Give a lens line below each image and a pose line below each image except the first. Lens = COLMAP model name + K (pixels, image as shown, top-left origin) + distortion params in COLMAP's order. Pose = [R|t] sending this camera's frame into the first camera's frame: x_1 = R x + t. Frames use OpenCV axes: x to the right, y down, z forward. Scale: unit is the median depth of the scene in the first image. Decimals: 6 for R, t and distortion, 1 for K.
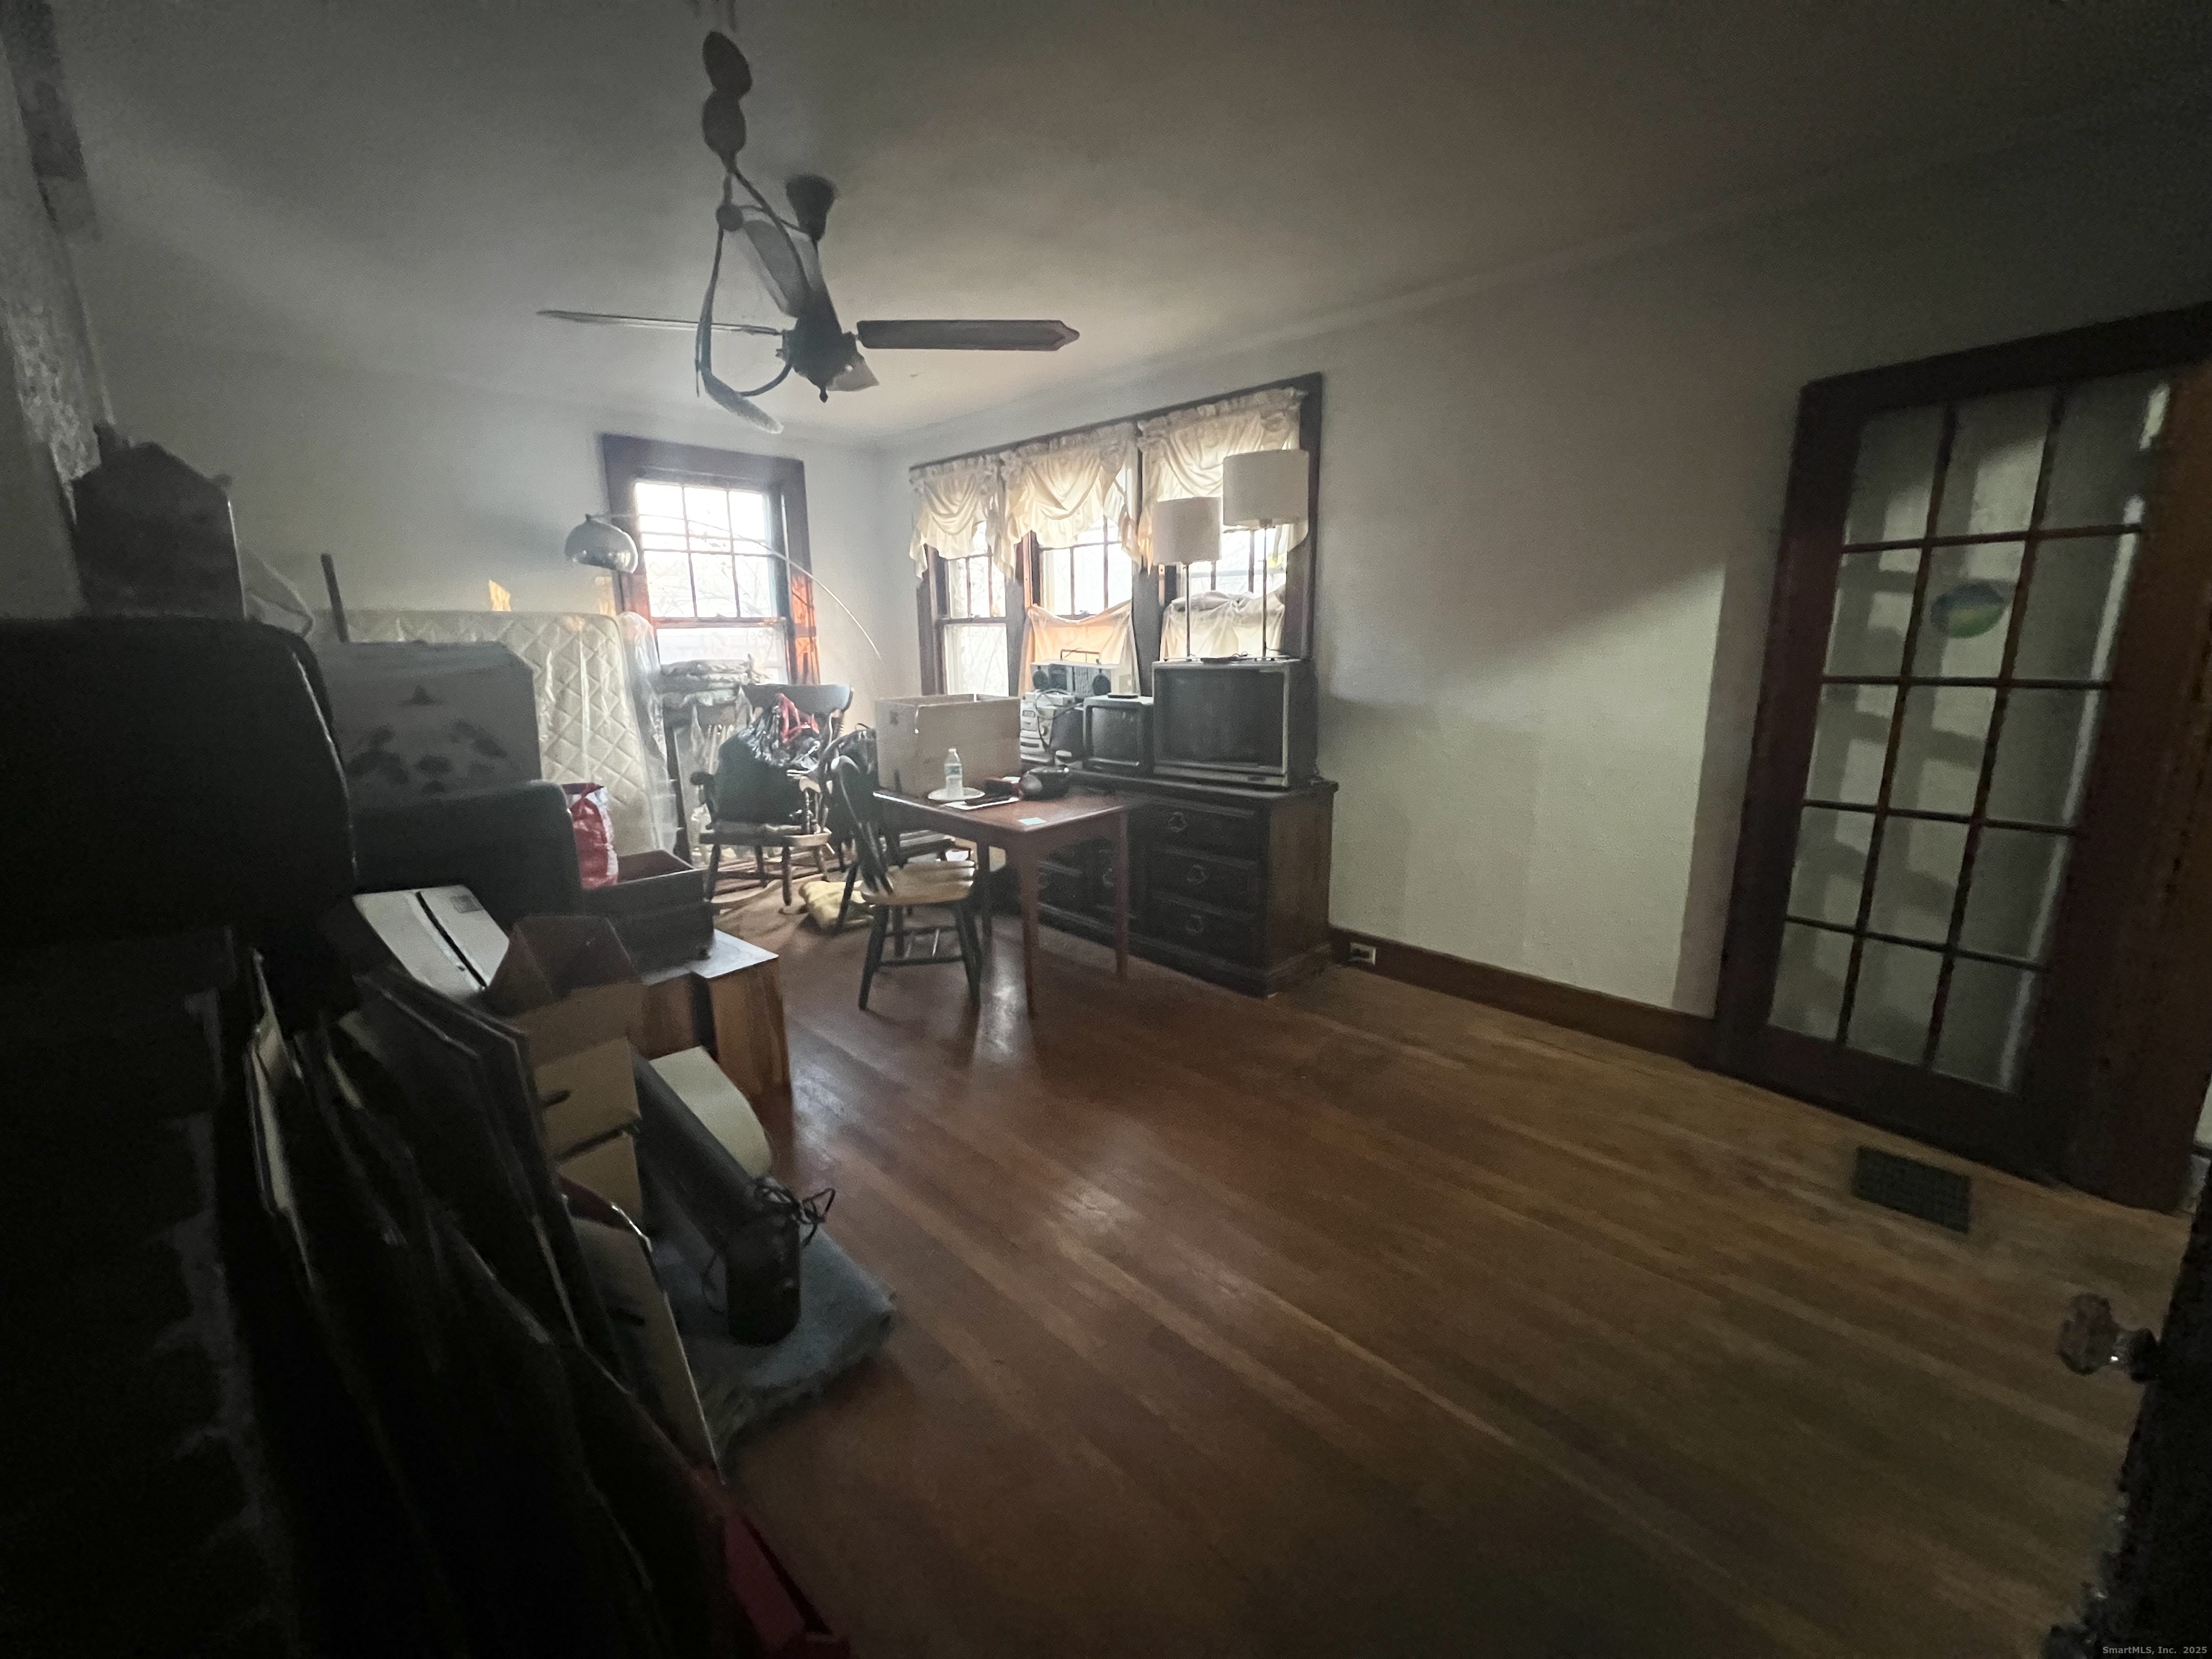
lens RADIAL K [[894.4, 0, 1108.8], [0, 894.4, 816.8], [0, 0, 1]] dist [0.000074, -0.000036]
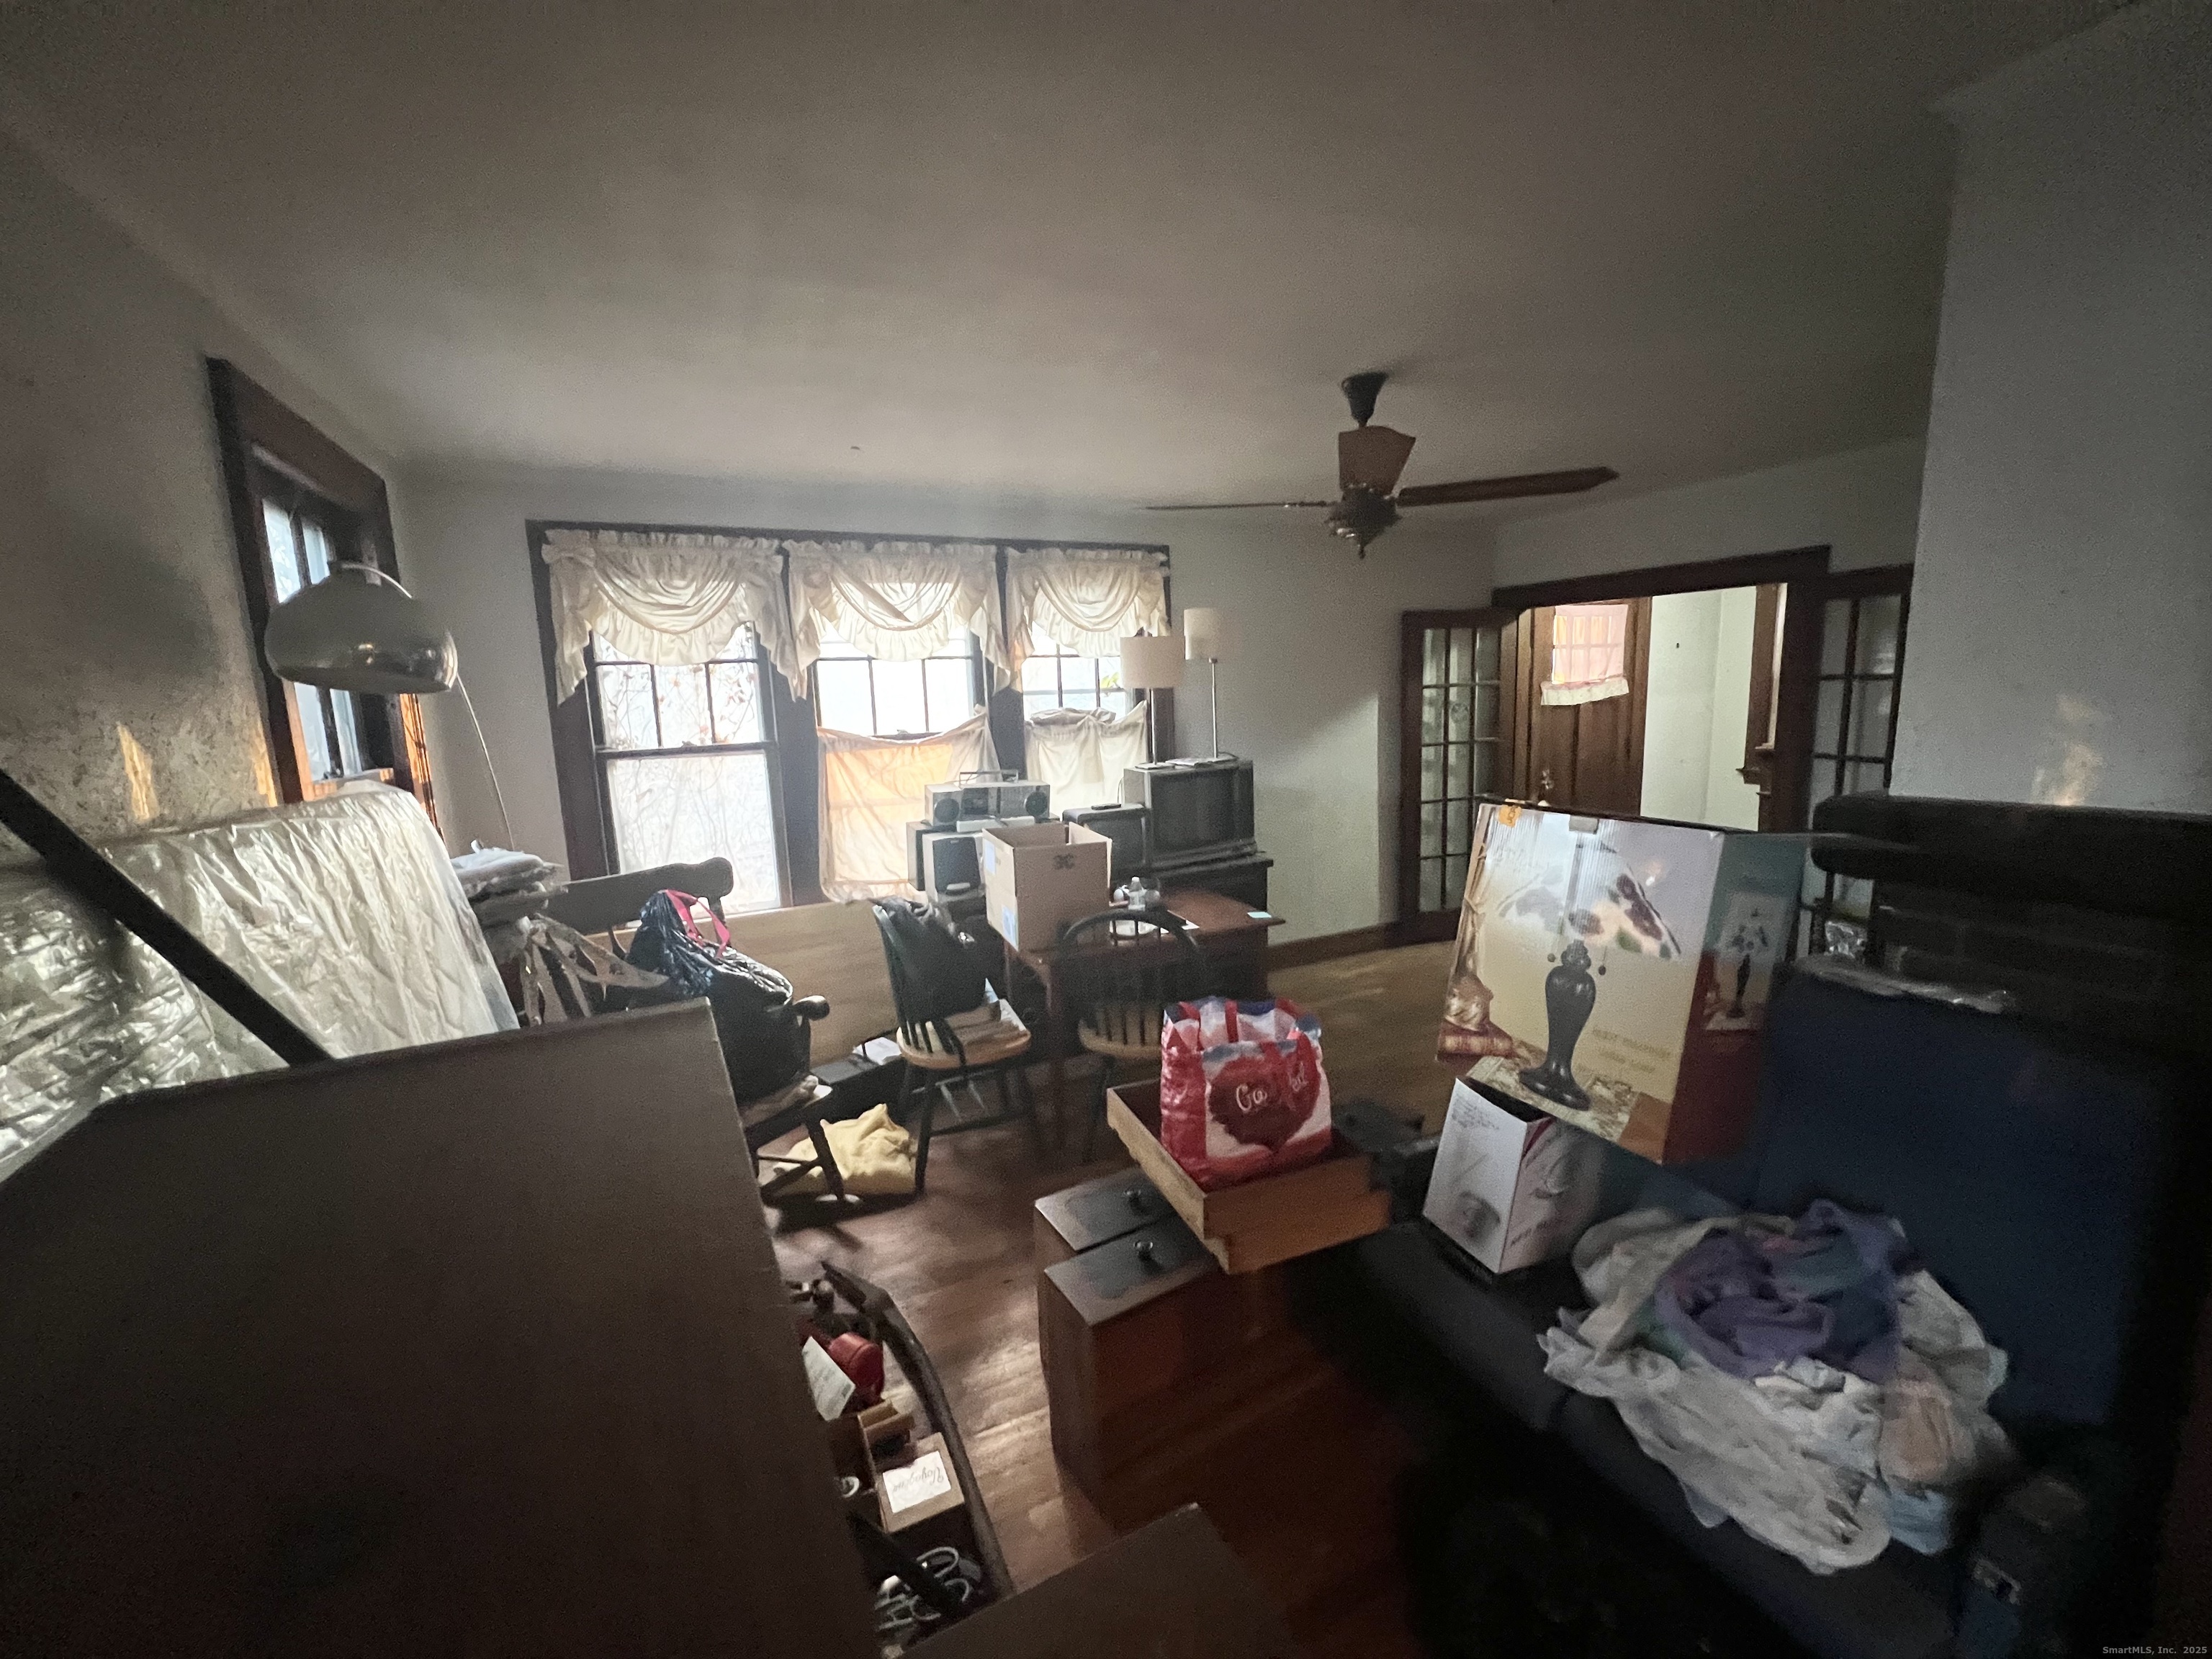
lens RADIAL K [[895.9, 0, 1115.9], [0, 895.9, 826.5], [0, 0, 1]] dist [0.000934, 0.000426]
pose [[0.343756, -0.143589, 0.928016, -0.994827], [0.225628, 0.971920, 0.066805, -0.184073], [-0.911550, 0.186422, 0.366501, 0.612204]]
